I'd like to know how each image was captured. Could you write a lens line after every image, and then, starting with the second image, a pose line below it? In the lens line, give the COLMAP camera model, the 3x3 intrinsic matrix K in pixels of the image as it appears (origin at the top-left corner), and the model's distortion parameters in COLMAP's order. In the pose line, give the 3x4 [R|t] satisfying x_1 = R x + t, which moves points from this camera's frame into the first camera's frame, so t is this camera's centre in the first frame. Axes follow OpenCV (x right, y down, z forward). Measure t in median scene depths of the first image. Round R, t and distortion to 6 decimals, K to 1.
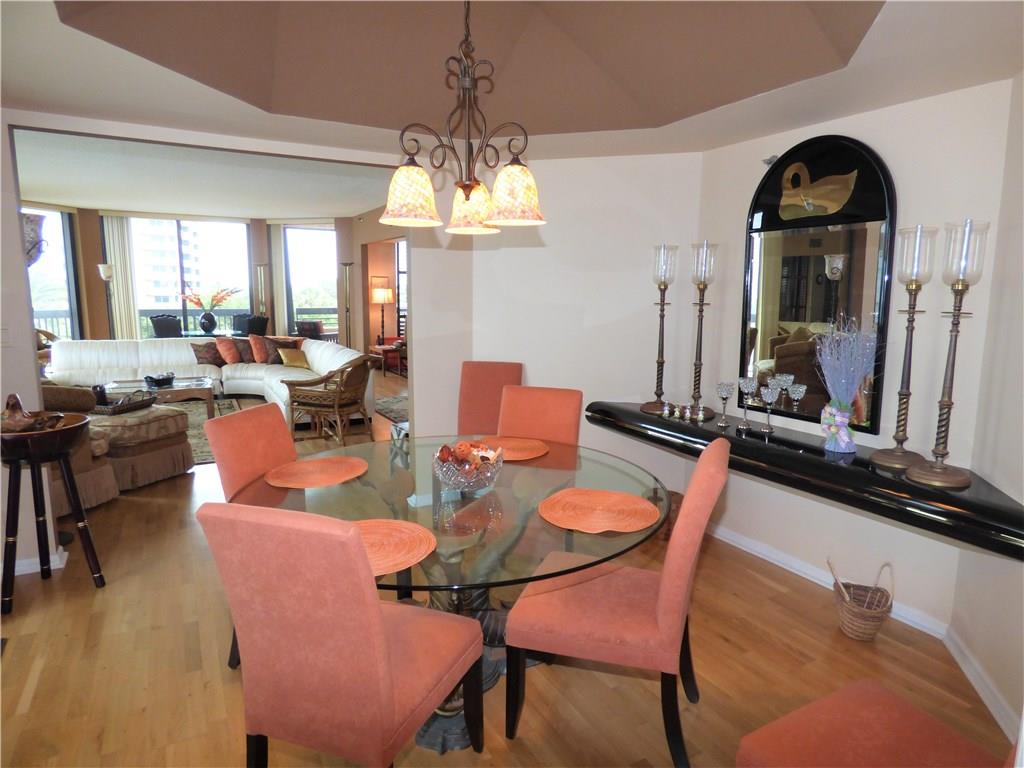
lens RADIAL K [[635.7, 0, 507.6], [0, 635.7, 384.1], [0, 0, 1]] dist [0.015000, 0.005765]
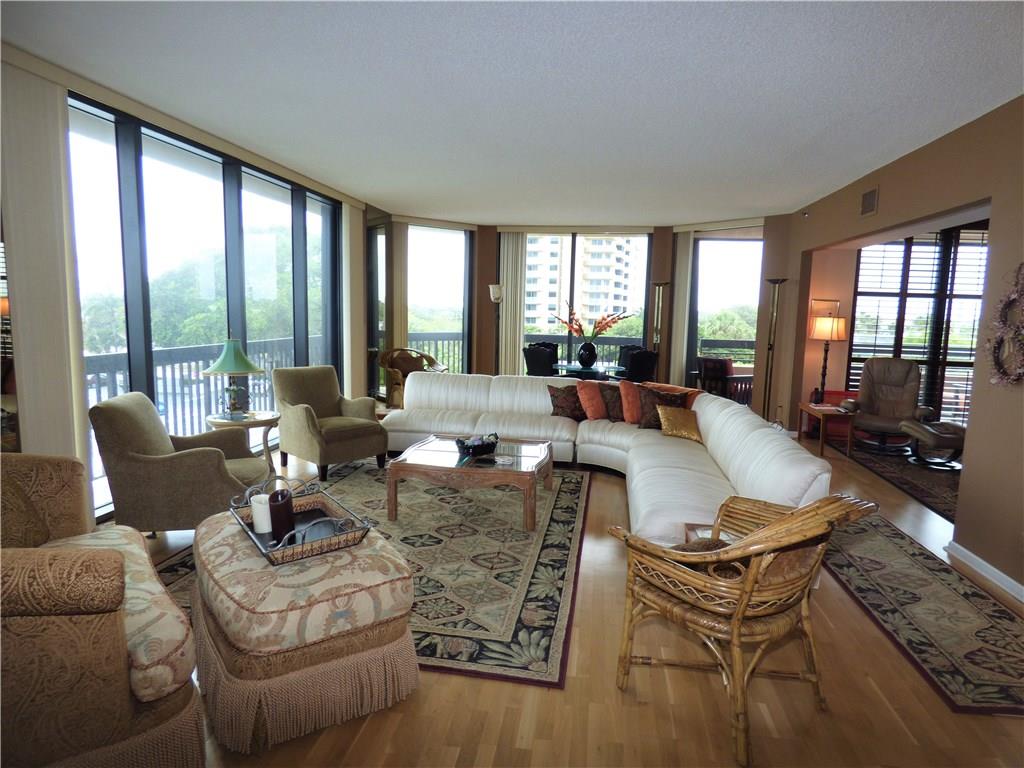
lens RADIAL K [[635.7, 0, 508.3], [0, 635.7, 381.6], [0, 0, 1]] dist [0.015000, 0.005765]
pose [[0.810845, 0.080945, -0.579636, -0.086726], [-0.106604, 0.994248, -0.010283, -0.046484], [0.575470, 0.070129, 0.814811, 0.306394]]
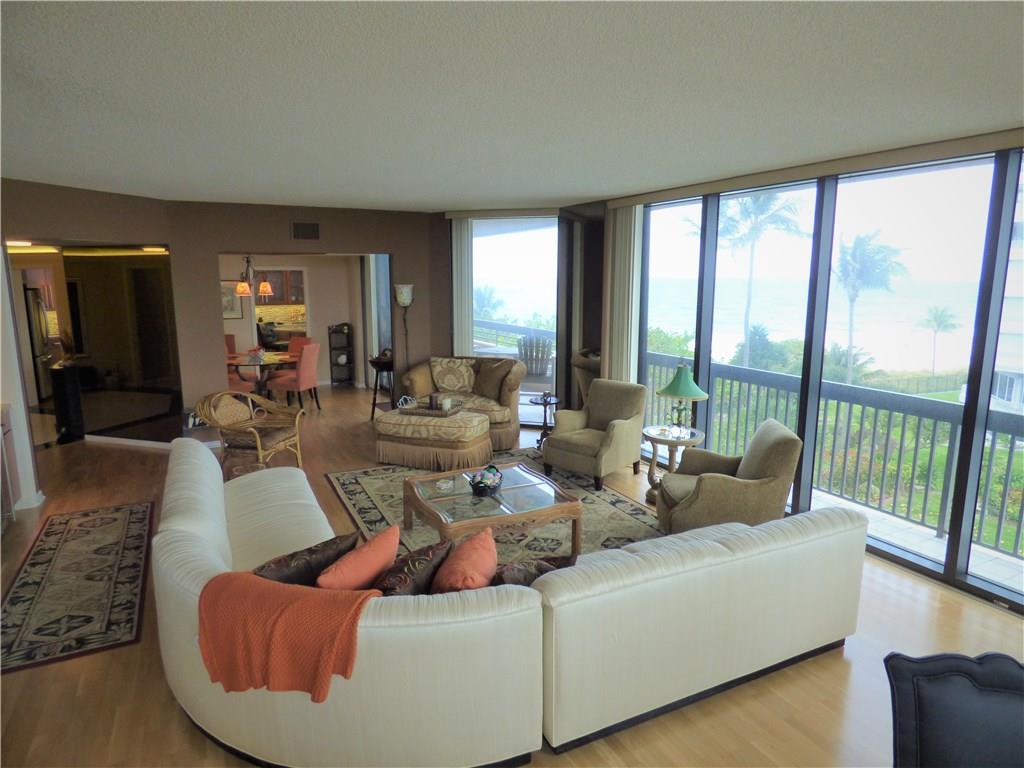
lens RADIAL K [[635.7, 0, 512.0], [0, 635.7, 386.2], [0, 0, 1]] dist [0.015000, 0.005765]
pose [[-0.999878, -0.009289, 0.012558, -0.414194], [-0.004751, 0.946739, 0.321967, -0.227351], [-0.014880, 0.321868, -0.946668, 1.139022]]
